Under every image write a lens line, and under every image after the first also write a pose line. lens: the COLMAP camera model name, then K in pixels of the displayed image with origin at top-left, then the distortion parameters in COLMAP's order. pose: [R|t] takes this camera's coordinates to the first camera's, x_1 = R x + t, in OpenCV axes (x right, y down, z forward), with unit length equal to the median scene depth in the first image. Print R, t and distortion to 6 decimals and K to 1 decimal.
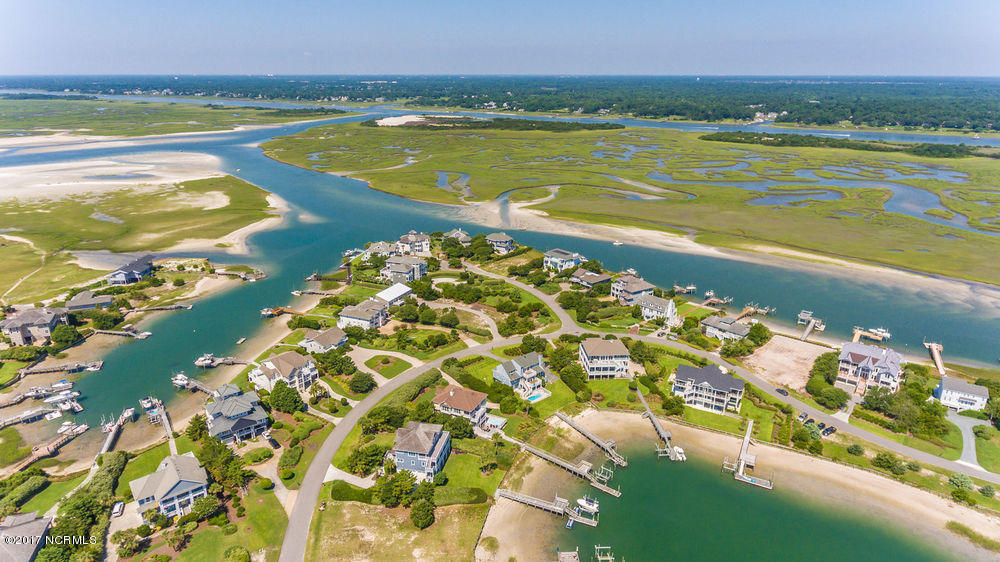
lens RADIAL K [[603.9, 0, 488.7], [0, 603.9, 276.5], [0, 0, 1]] dist [-0.001109, 0.002951]
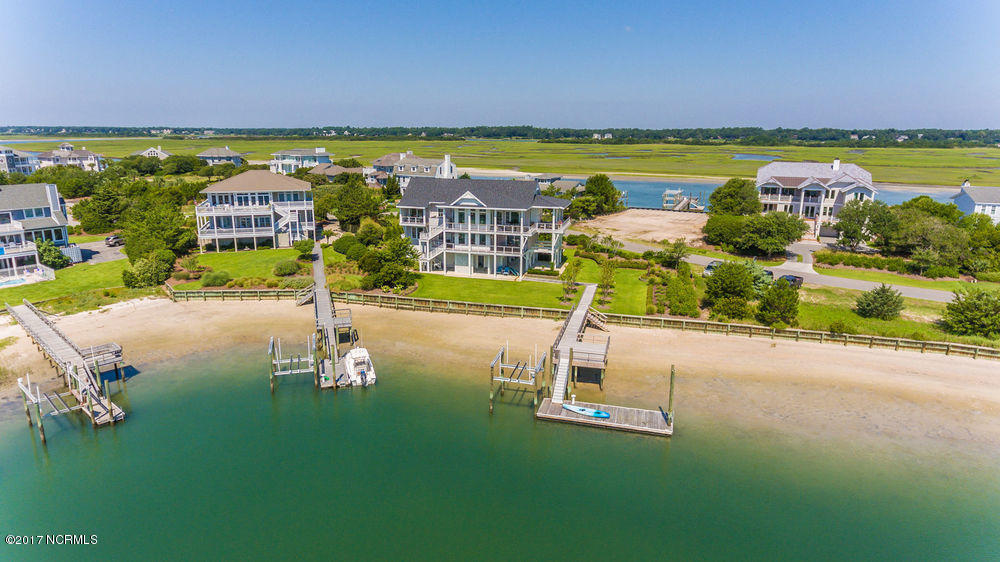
lens RADIAL K [[588.3, 0, 488.9], [0, 588.3, 285.4], [0, 0, 1]] dist [0.000260, 0.001663]
pose [[0.974286, -0.052062, 0.219216, 0.235224], [0.067281, 0.995772, -0.062536, 0.205222], [-0.215033, 0.075677, 0.973670, 0.529096]]
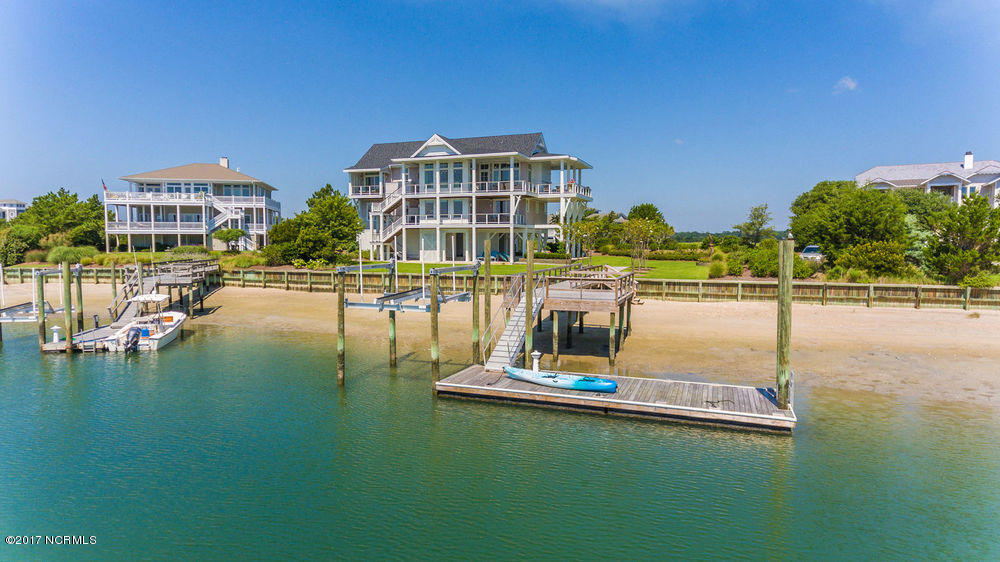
lens RADIAL K [[588.3, 0, 488.9], [0, 588.3, 285.4], [0, 0, 1]] dist [0.000260, 0.001663]
pose [[0.991755, -0.007908, 0.127906, 0.282977], [0.039653, 0.968047, -0.247615, 0.239785], [-0.121861, 0.250645, 0.960379, 0.627993]]
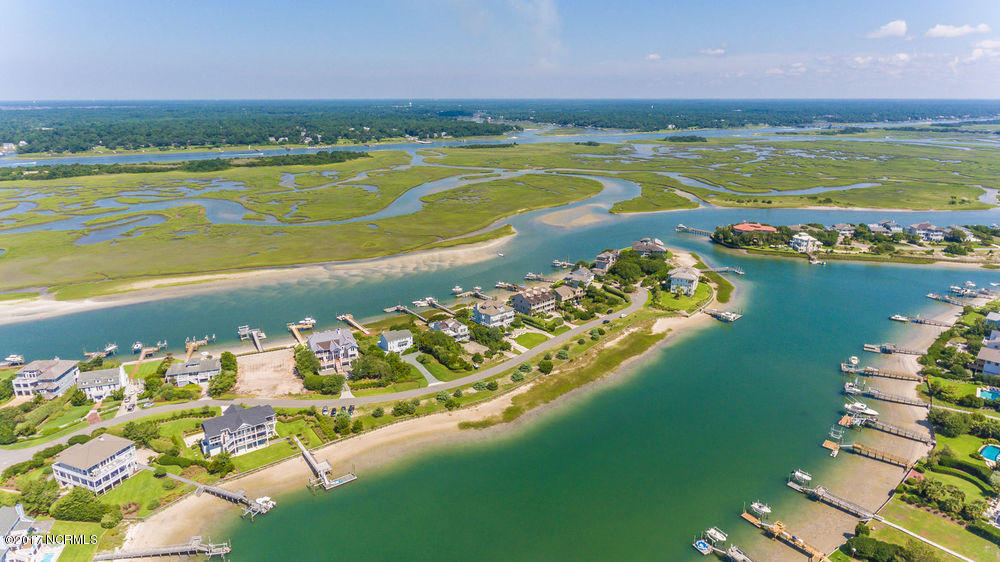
lens RADIAL K [[603.9, 0, 488.7], [0, 603.9, 276.5], [0, 0, 1]] dist [-0.001109, 0.002951]
pose [[0.433442, -0.262065, 0.862235, -0.186162], [0.293498, 0.945670, 0.139884, -0.051056], [-0.852048, 0.192433, 0.486809, 0.134071]]
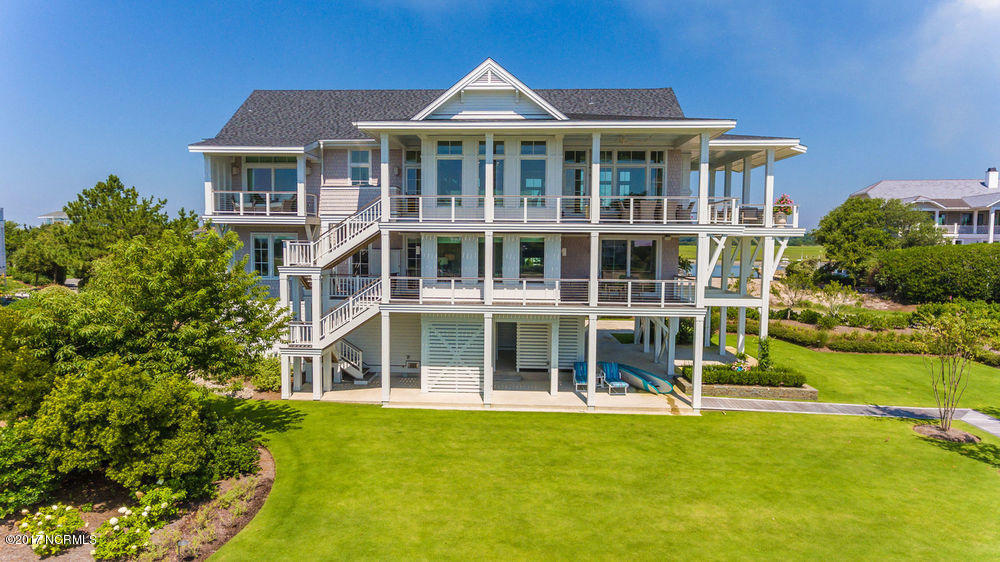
lens RADIAL K [[603.9, 0, 488.7], [0, 603.9, 276.5], [0, 0, 1]] dist [-0.001109, 0.002951]
pose [[0.900746, -0.018940, 0.433933, 0.258160], [0.131860, 0.963823, -0.231644, 0.183278], [-0.413847, 0.265871, 0.870657, 0.750510]]
